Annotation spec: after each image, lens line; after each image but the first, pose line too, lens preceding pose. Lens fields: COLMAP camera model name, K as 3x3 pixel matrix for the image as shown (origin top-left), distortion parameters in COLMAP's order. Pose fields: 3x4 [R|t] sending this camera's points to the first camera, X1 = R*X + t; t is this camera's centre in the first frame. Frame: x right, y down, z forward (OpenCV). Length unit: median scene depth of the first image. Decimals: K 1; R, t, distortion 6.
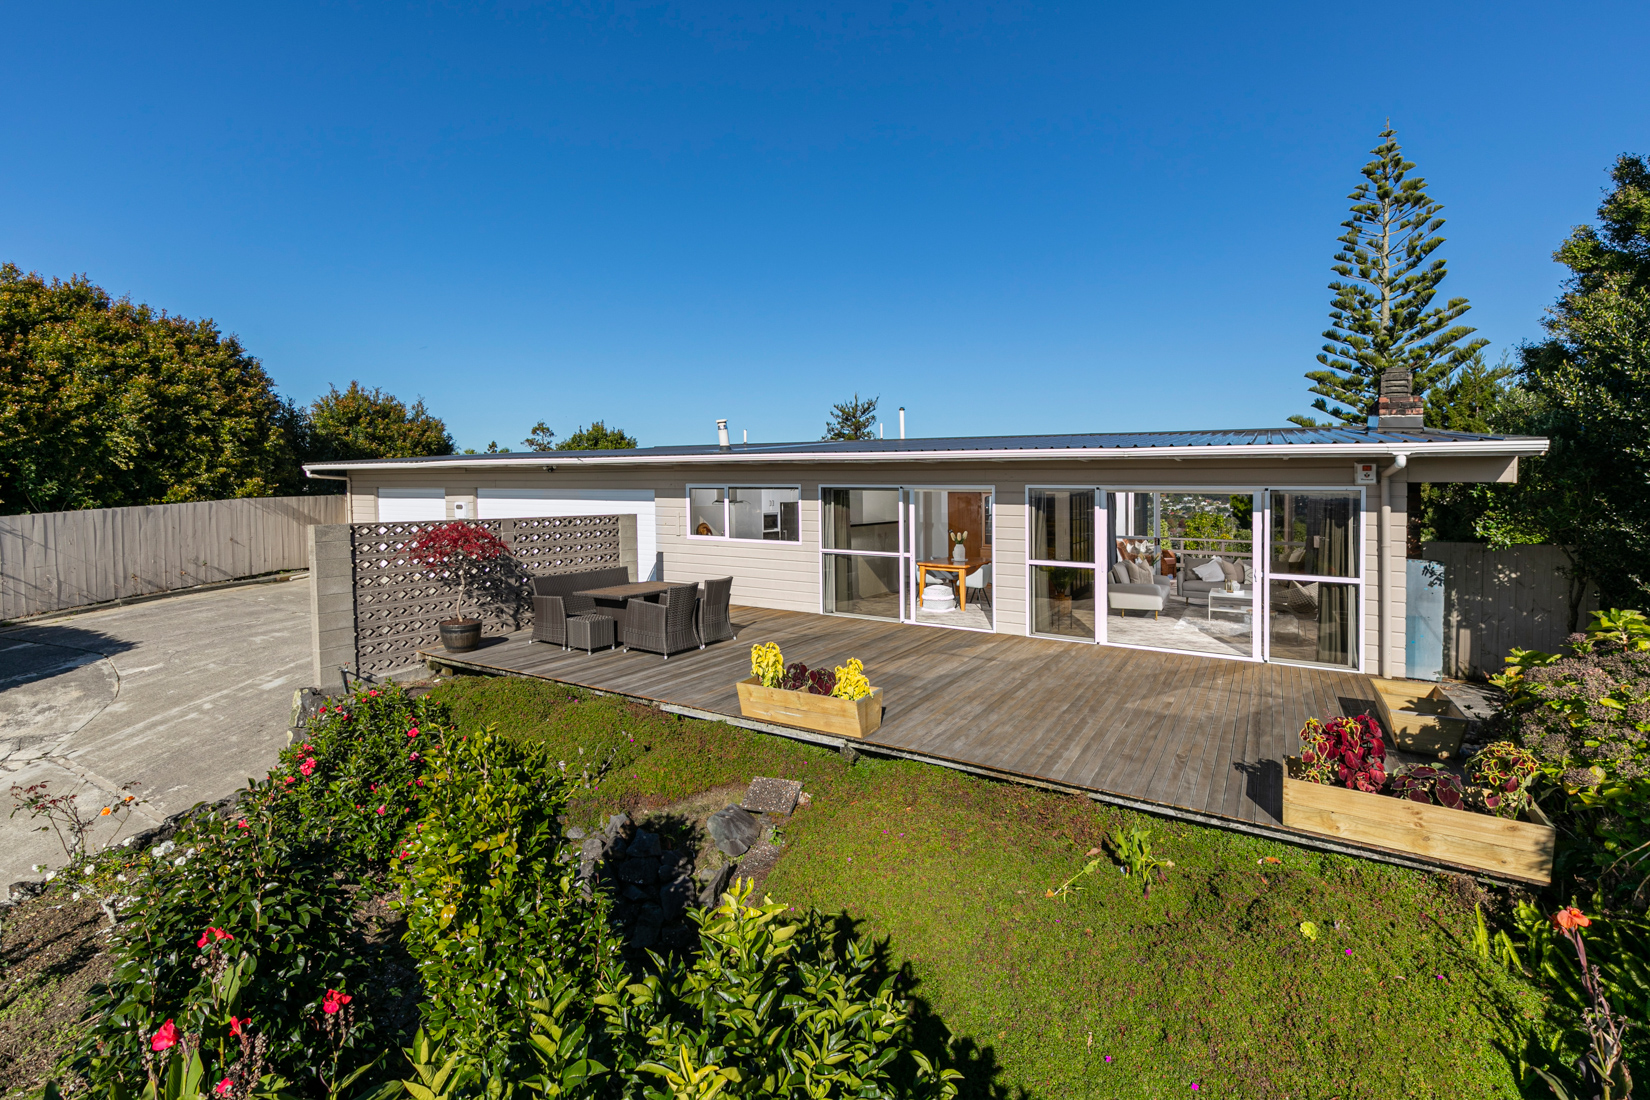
lens RADIAL K [[765.2, 0, 831.3], [0, 765.2, 506.2], [0, 0, 1]] dist [0.008969, -0.000321]
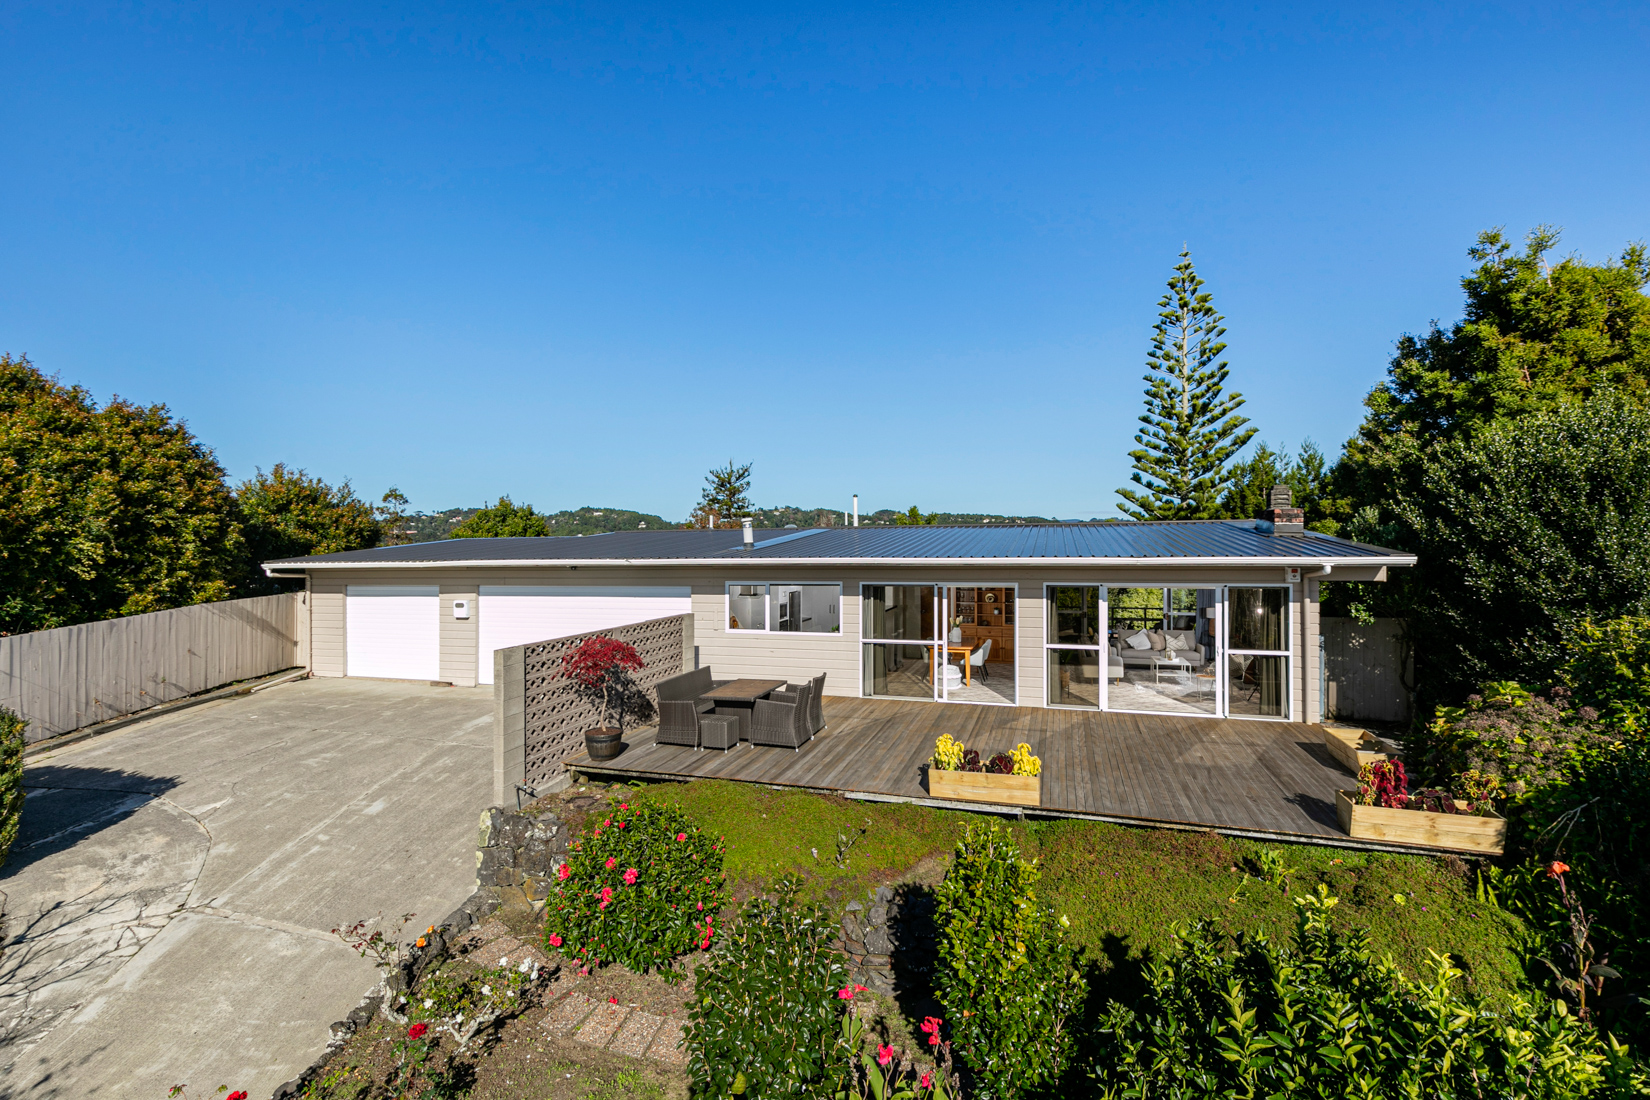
lens RADIAL K [[772.6, 0, 878.1], [0, 772.6, 544.2], [0, 0, 1]] dist [0.011457, -0.000381]
pose [[0.964228, -0.006339, 0.265000, -0.284394], [0.013284, 0.999613, -0.024427, -0.054539], [-0.264743, 0.027073, 0.963939, -0.098706]]
